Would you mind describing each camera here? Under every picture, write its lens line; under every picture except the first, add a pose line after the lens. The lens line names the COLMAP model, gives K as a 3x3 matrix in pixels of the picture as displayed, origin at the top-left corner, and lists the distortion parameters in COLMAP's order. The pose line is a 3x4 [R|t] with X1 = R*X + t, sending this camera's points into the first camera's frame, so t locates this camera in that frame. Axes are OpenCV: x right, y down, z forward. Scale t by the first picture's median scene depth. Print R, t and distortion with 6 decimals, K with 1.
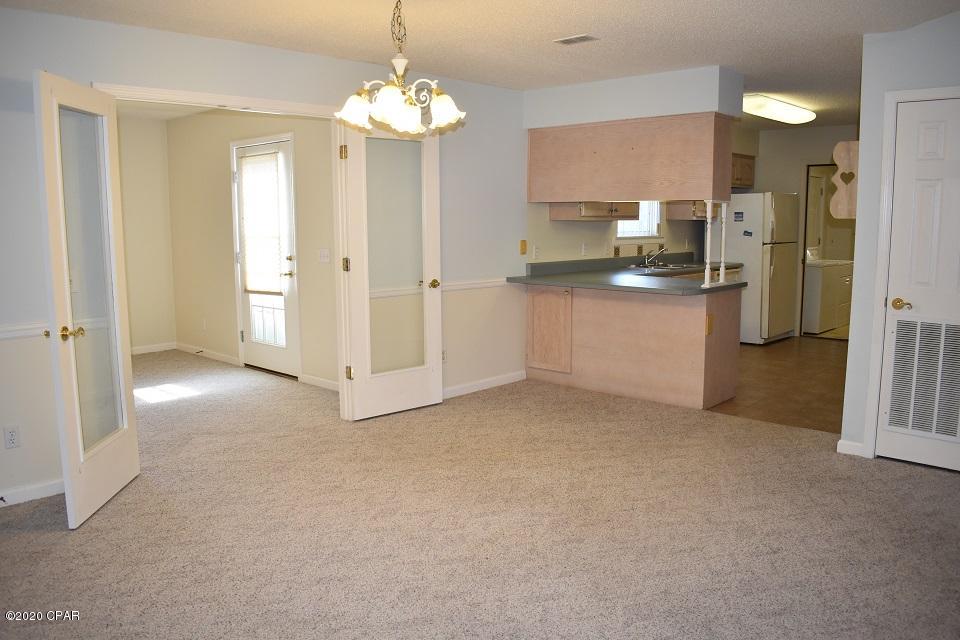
lens RADIAL K [[755.3, 0, 480.0], [0, 755.3, 320.0], [0, 0, 1]] dist [-0.088707, 0.011327]
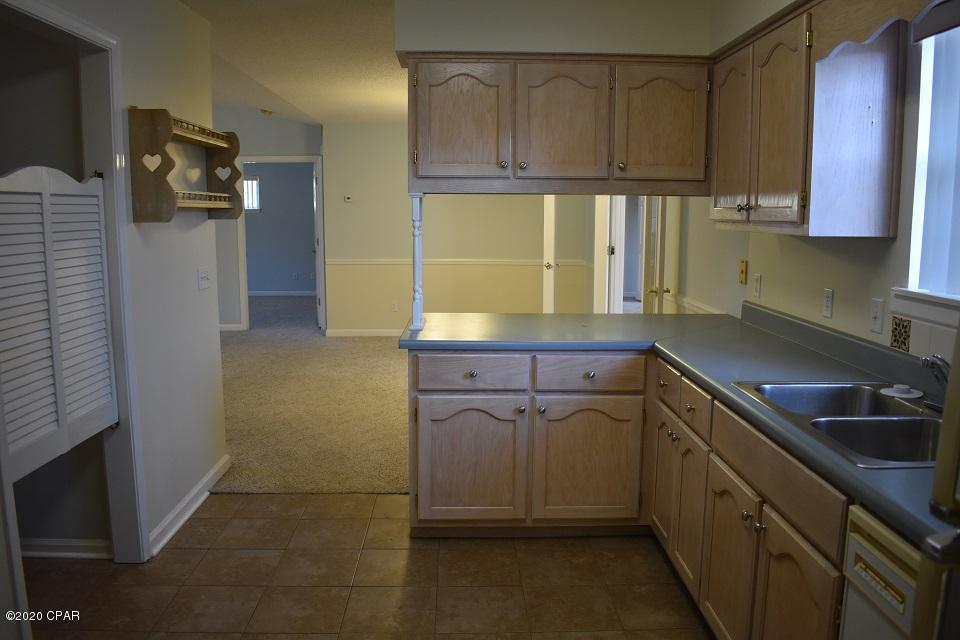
lens RADIAL K [[755.3, 0, 480.0], [0, 755.3, 320.0], [0, 0, 1]] dist [-0.088707, 0.011327]
pose [[-0.714609, 0.106115, -0.691429, 0.839730], [-0.091608, 0.965719, 0.242890, -0.248252], [0.693500, 0.236911, -0.680390, 1.711496]]
